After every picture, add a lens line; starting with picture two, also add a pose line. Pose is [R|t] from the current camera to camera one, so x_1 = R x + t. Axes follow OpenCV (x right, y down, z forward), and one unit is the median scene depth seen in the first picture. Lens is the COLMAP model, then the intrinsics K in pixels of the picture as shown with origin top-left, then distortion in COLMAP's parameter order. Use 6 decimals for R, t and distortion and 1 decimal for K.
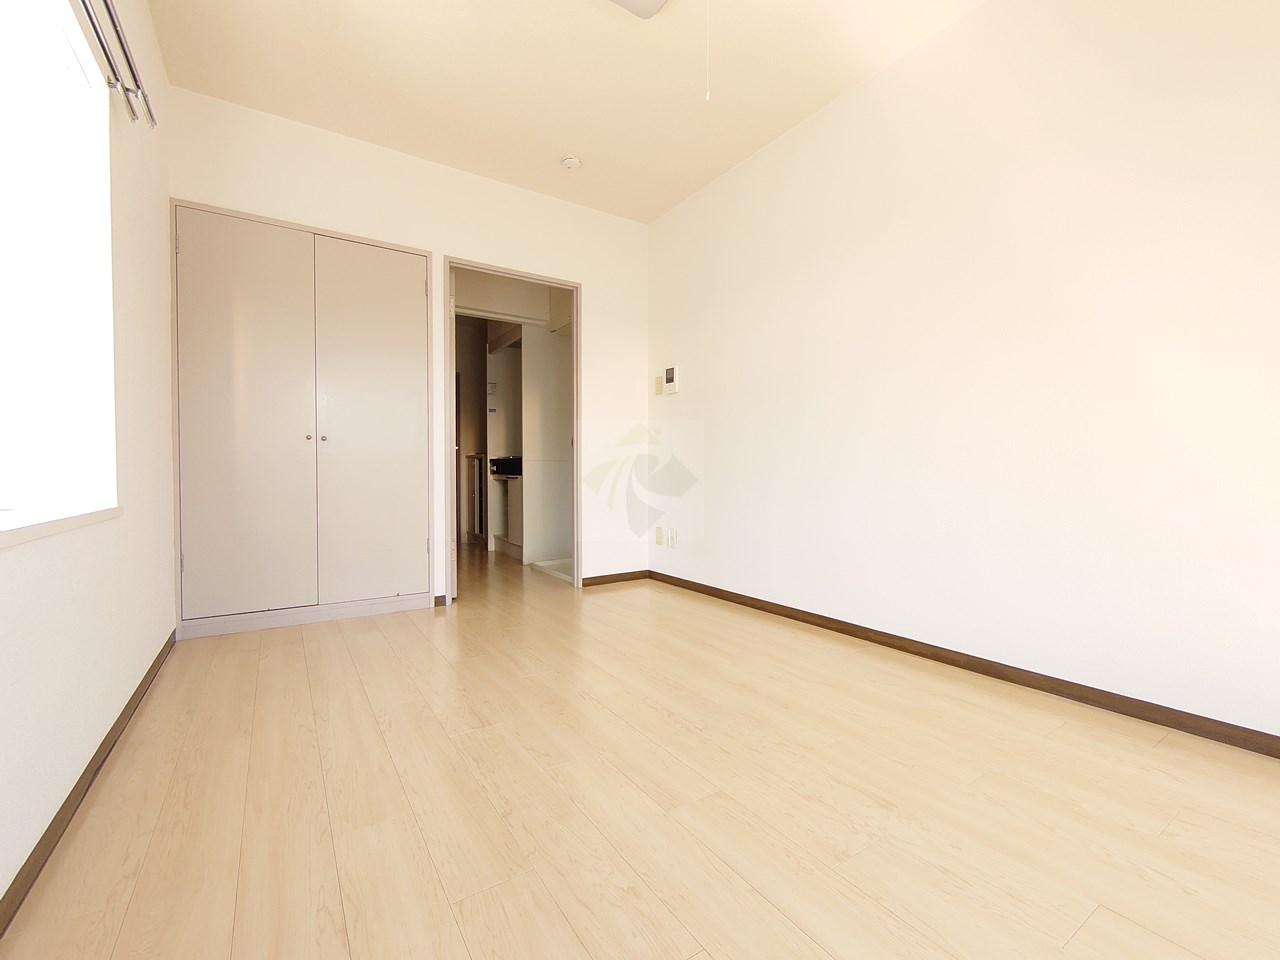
lens RADIAL K [[546.2, 0, 640.7], [0, 546.2, 483.5], [0, 0, 1]] dist [-0.001681, -0.000789]
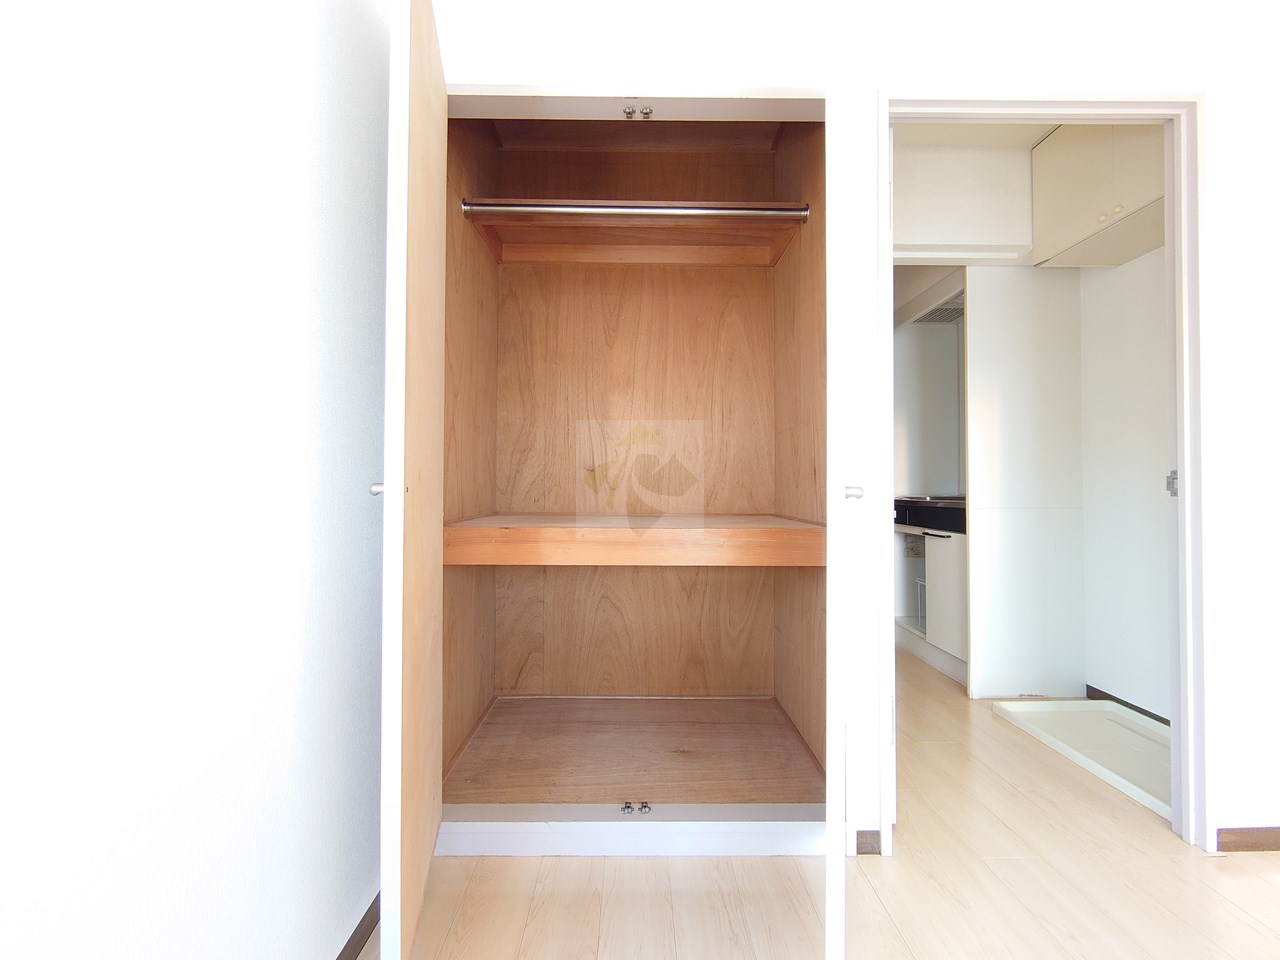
lens RADIAL K [[546.2, 0, 640.7], [0, 546.2, 483.5], [0, 0, 1]] dist [-0.001681, -0.000789]
pose [[0.838407, -0.004887, -0.545023, -0.231391], [-0.013382, 0.999474, -0.029547, -0.054863], [0.544881, 0.032066, 0.837900, 0.423543]]
